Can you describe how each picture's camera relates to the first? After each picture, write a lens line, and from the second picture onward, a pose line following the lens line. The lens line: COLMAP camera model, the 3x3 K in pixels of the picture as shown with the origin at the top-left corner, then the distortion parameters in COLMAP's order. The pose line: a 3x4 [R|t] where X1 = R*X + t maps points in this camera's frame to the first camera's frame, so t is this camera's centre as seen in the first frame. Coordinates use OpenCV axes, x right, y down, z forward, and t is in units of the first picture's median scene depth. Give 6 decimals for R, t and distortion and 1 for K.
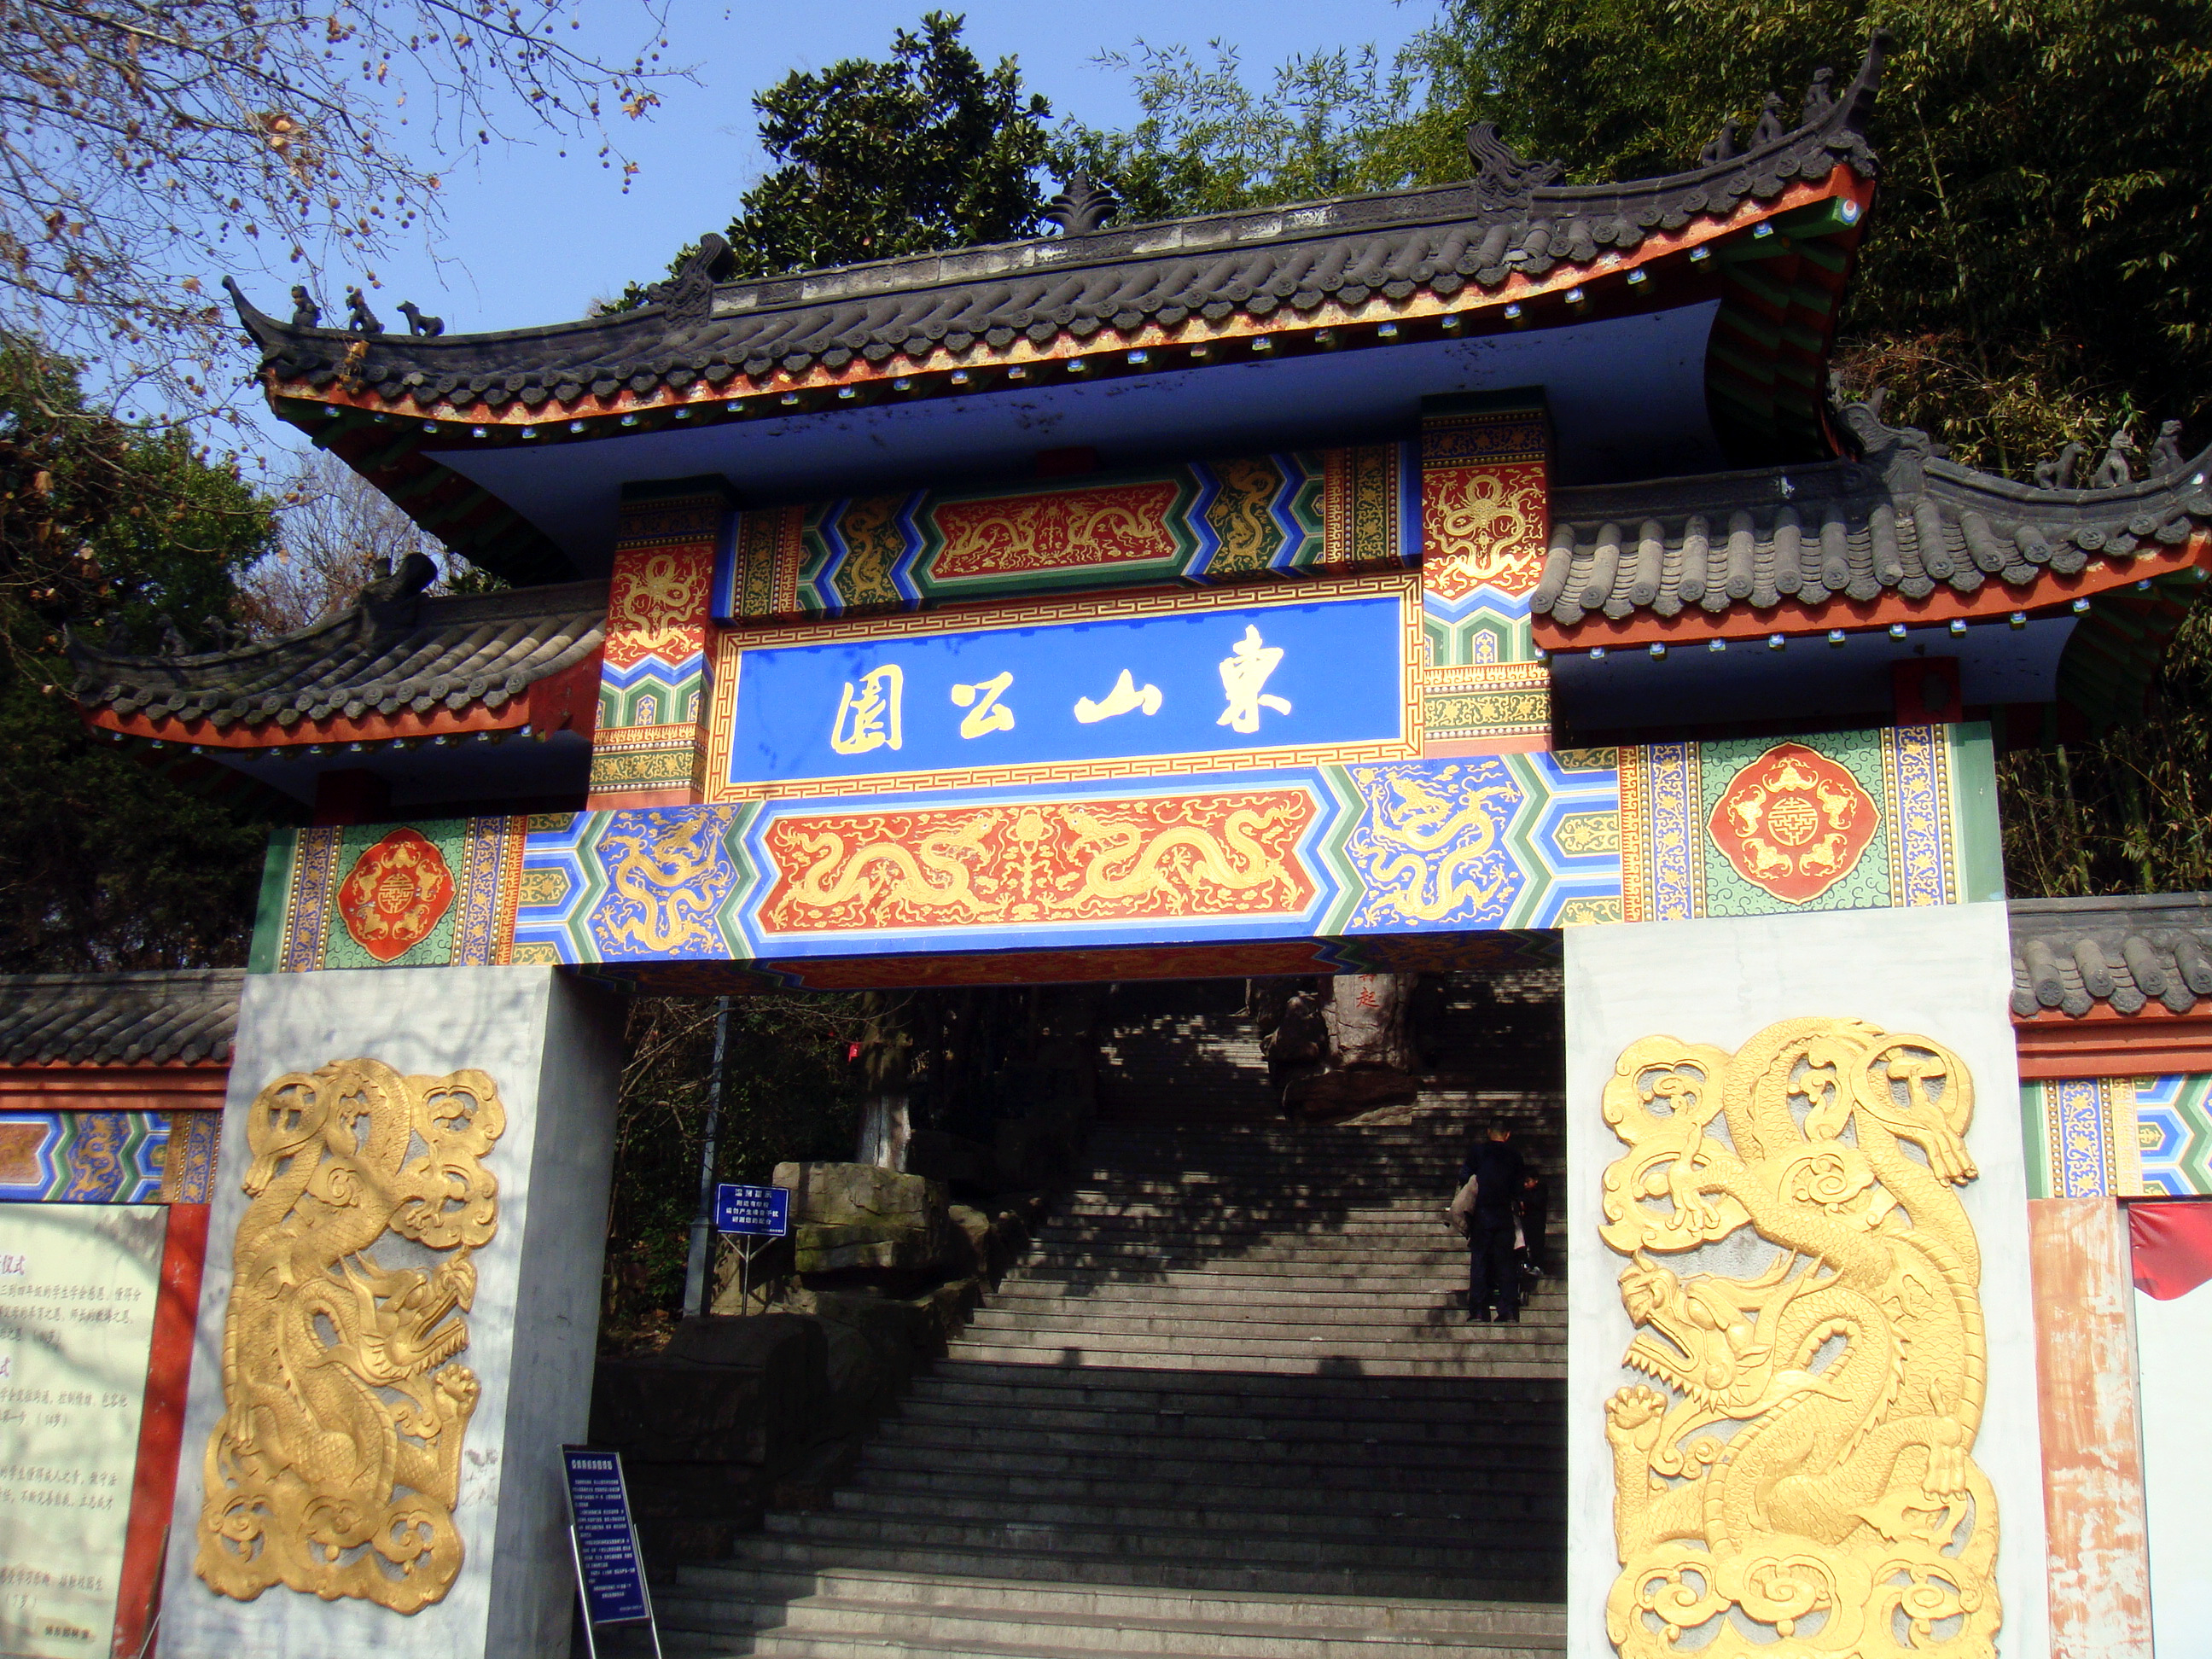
lens RADIAL K [[2303.4, 0, 1103.3], [0, 2303.4, 816.2], [0, 0, 1]] dist [-0.130419, 0.000000]
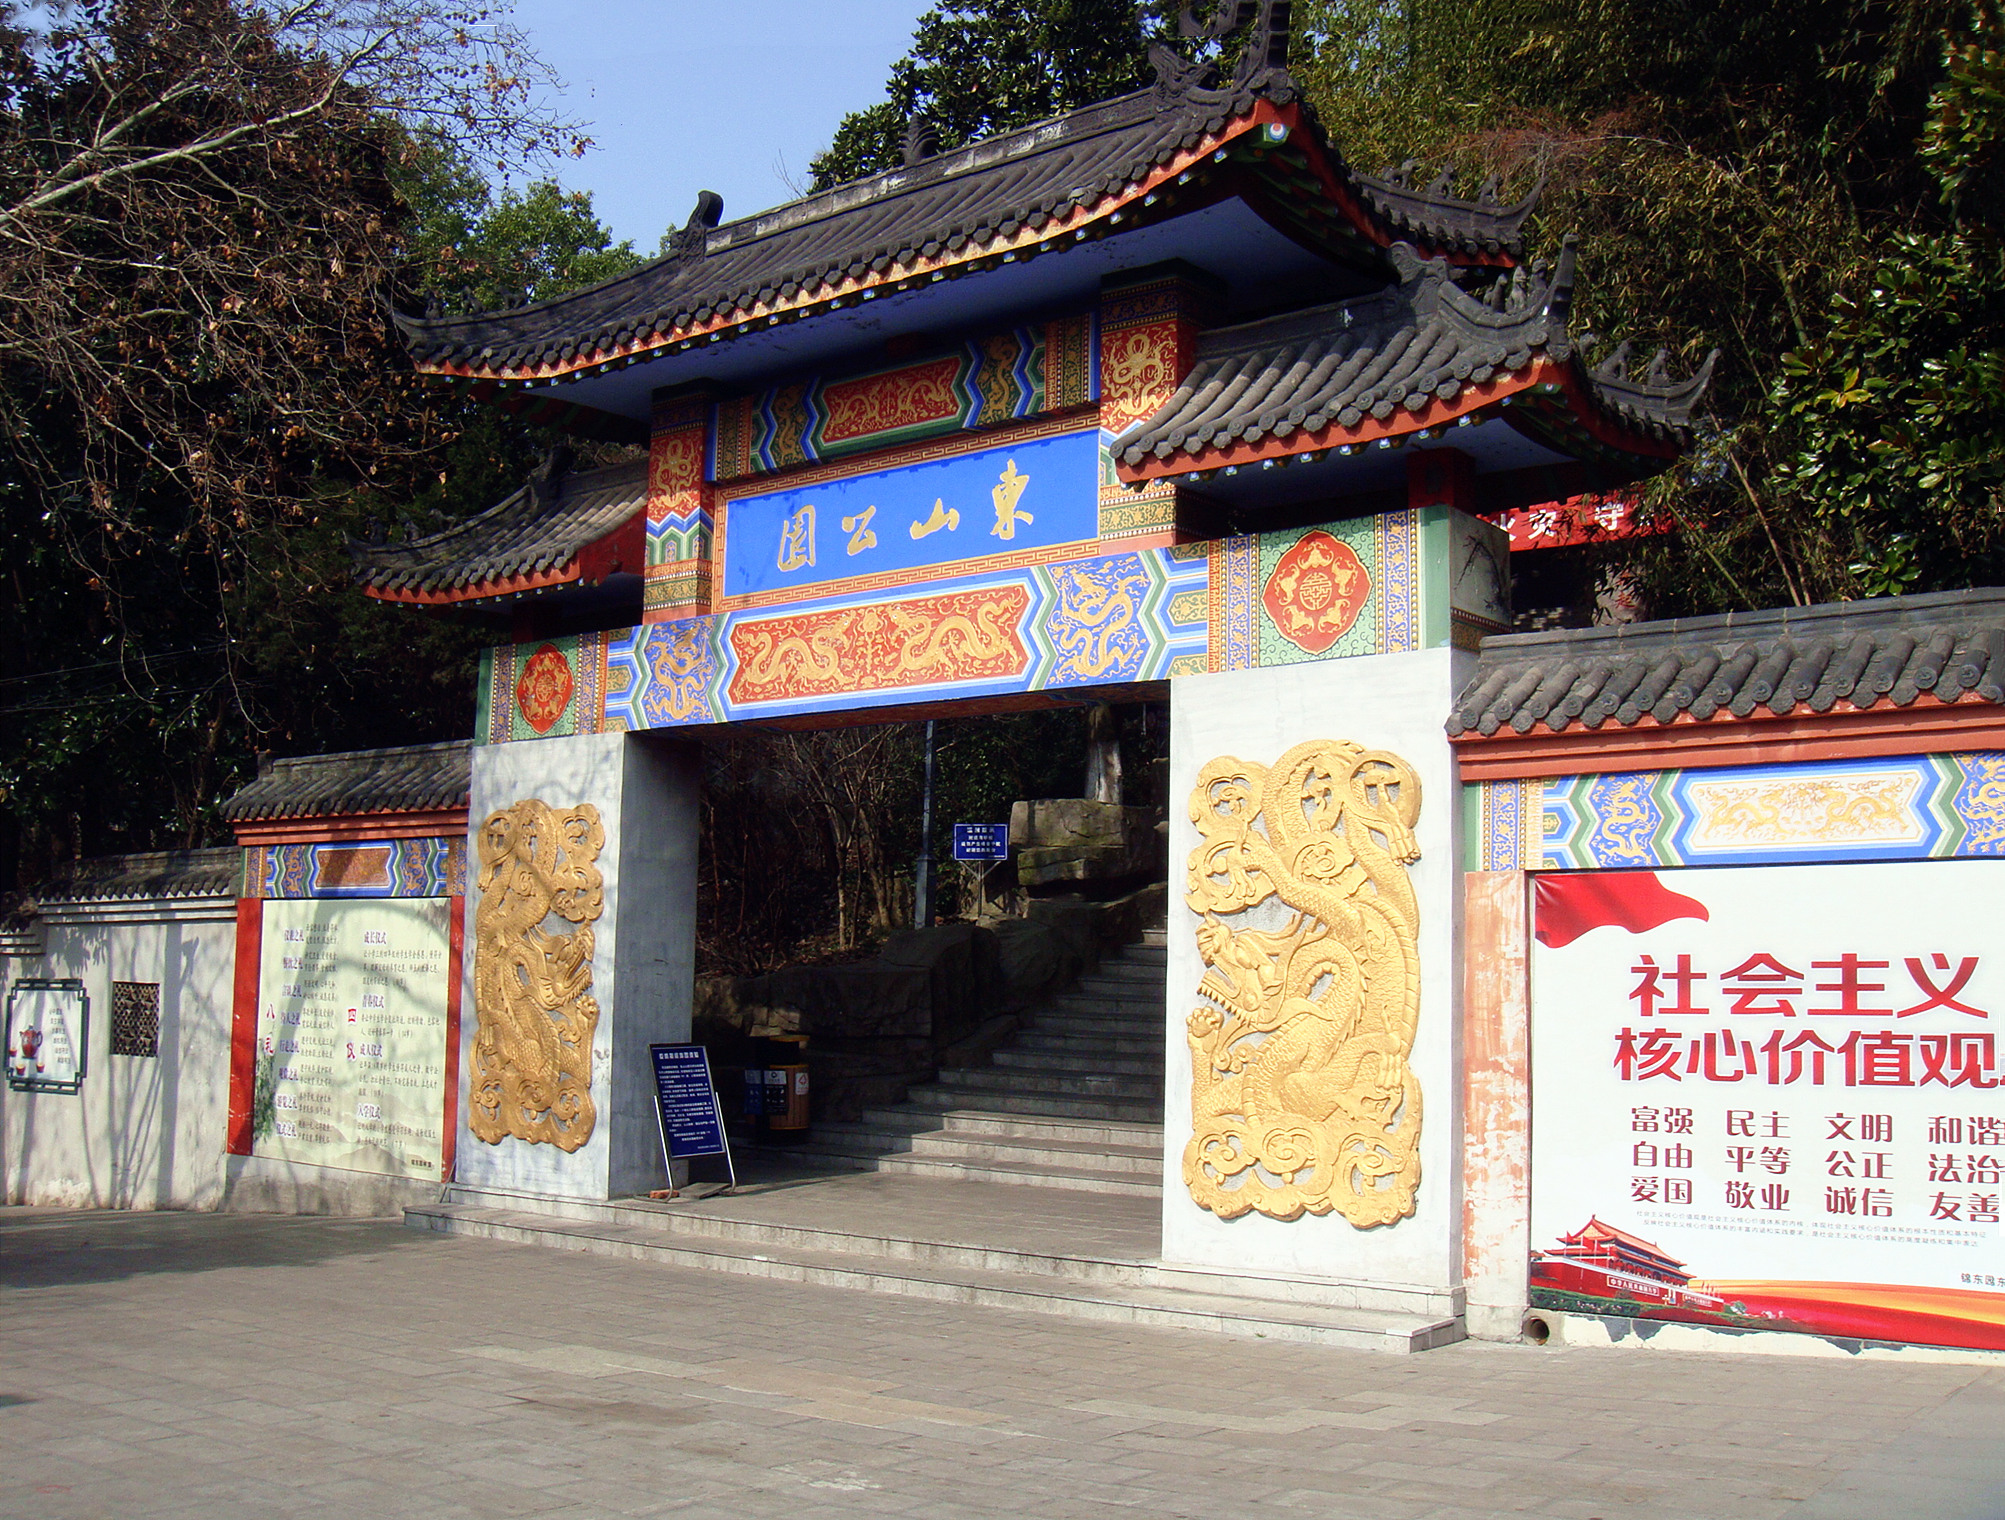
lens RADIAL K [[2092.5, 0, 1004.5], [0, 2092.5, 765.2], [0, 0, 1]] dist [-0.159260, 0.000000]
pose [[0.927657, -0.060816, -0.368447, 0.524298], [0.125299, 0.980143, 0.153688, -0.098365], [0.351784, -0.188736, 0.916857, -0.185025]]
